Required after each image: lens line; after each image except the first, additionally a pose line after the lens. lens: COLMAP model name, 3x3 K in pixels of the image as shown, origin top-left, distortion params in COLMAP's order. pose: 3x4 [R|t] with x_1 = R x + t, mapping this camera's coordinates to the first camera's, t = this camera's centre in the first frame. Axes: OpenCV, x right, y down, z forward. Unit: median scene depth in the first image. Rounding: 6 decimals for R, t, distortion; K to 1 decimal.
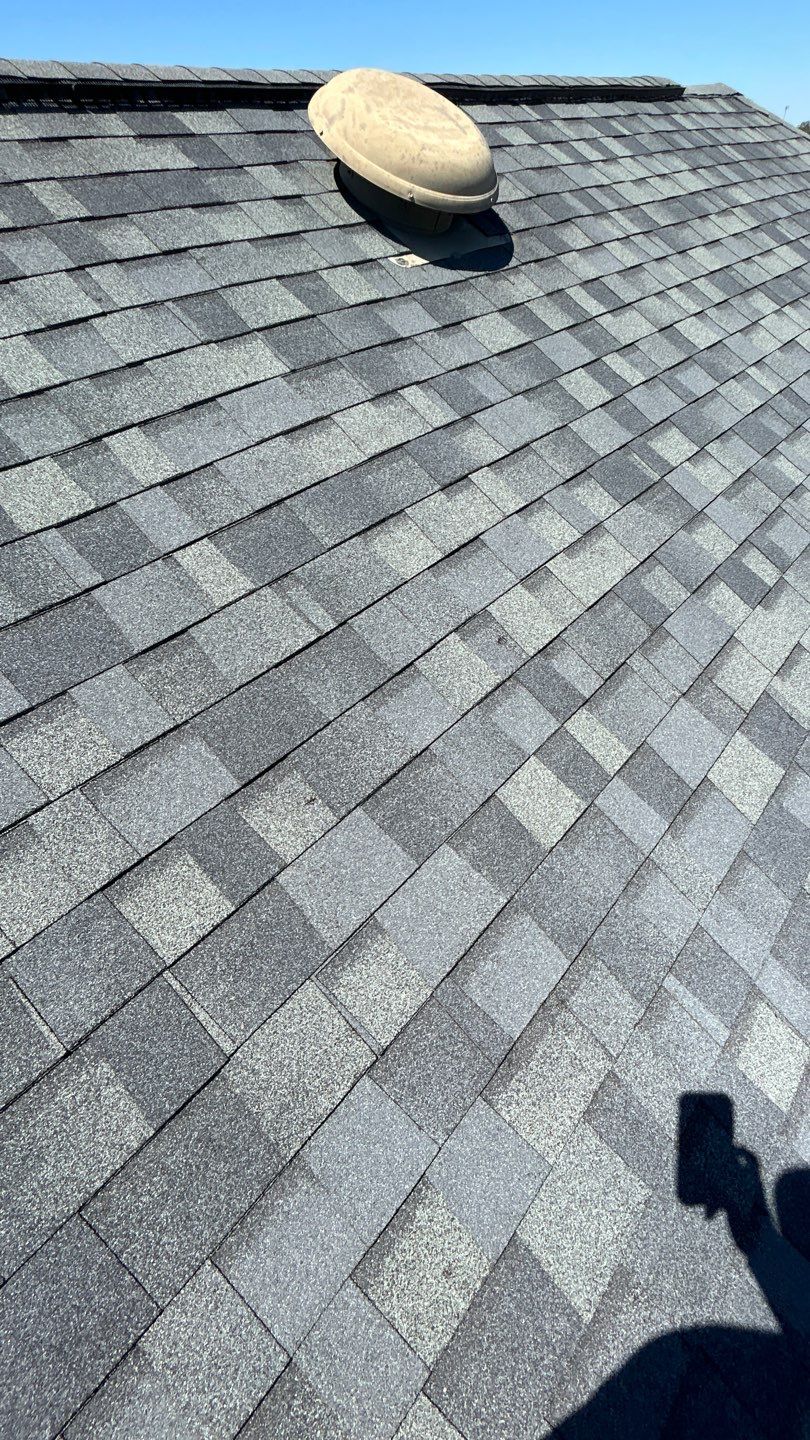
lens RADIAL K [[583.6, 0, 405.0], [0, 583.6, 720.0], [0, 0, 1]] dist [0.001077, 0.000334]
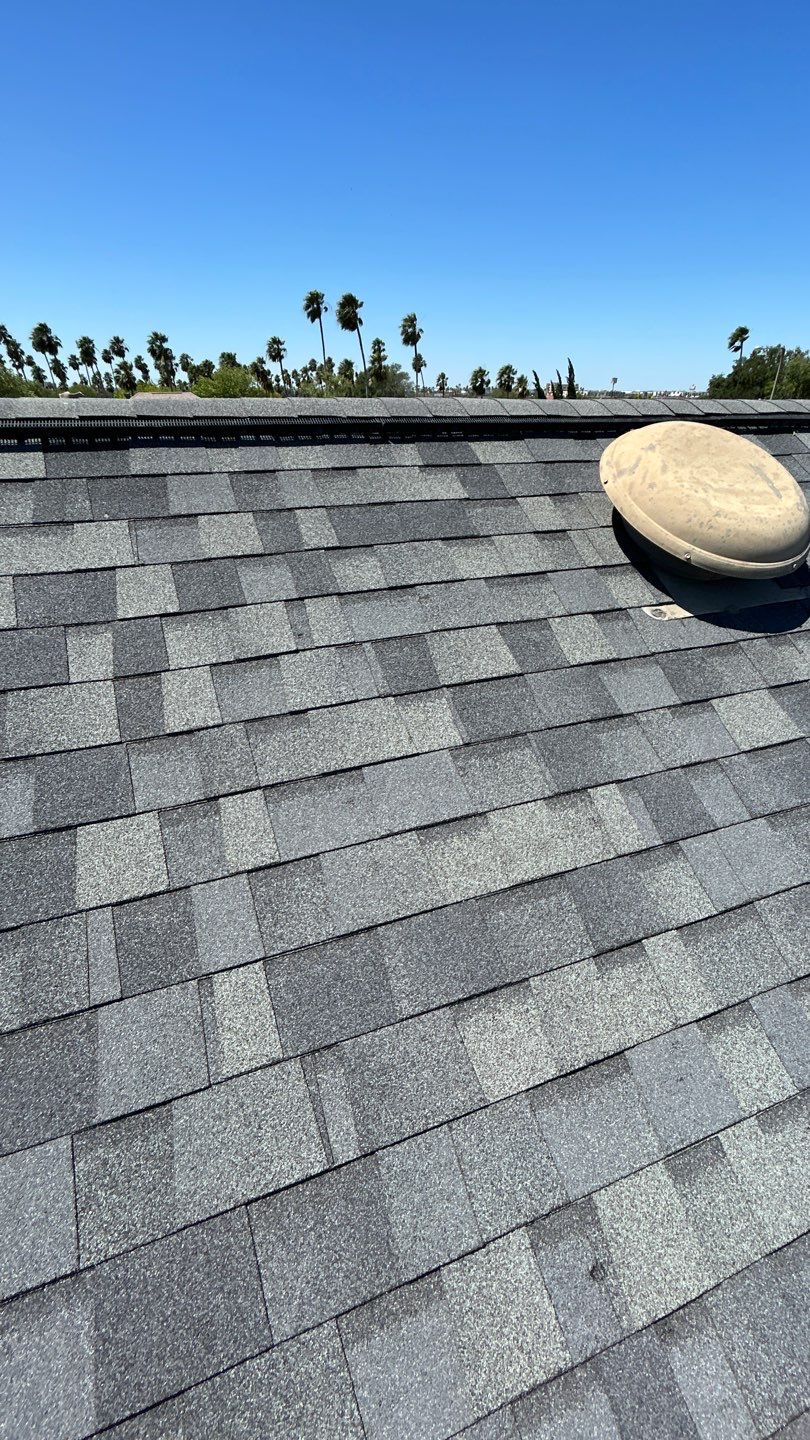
lens RADIAL K [[583.6, 0, 405.0], [0, 583.6, 720.0], [0, 0, 1]] dist [0.001077, 0.000334]
pose [[0.883950, 0.294601, -0.363102, 0.028335], [-0.367643, 0.917722, -0.150415, -0.432379], [0.288914, 0.266451, 0.919528, 0.157590]]
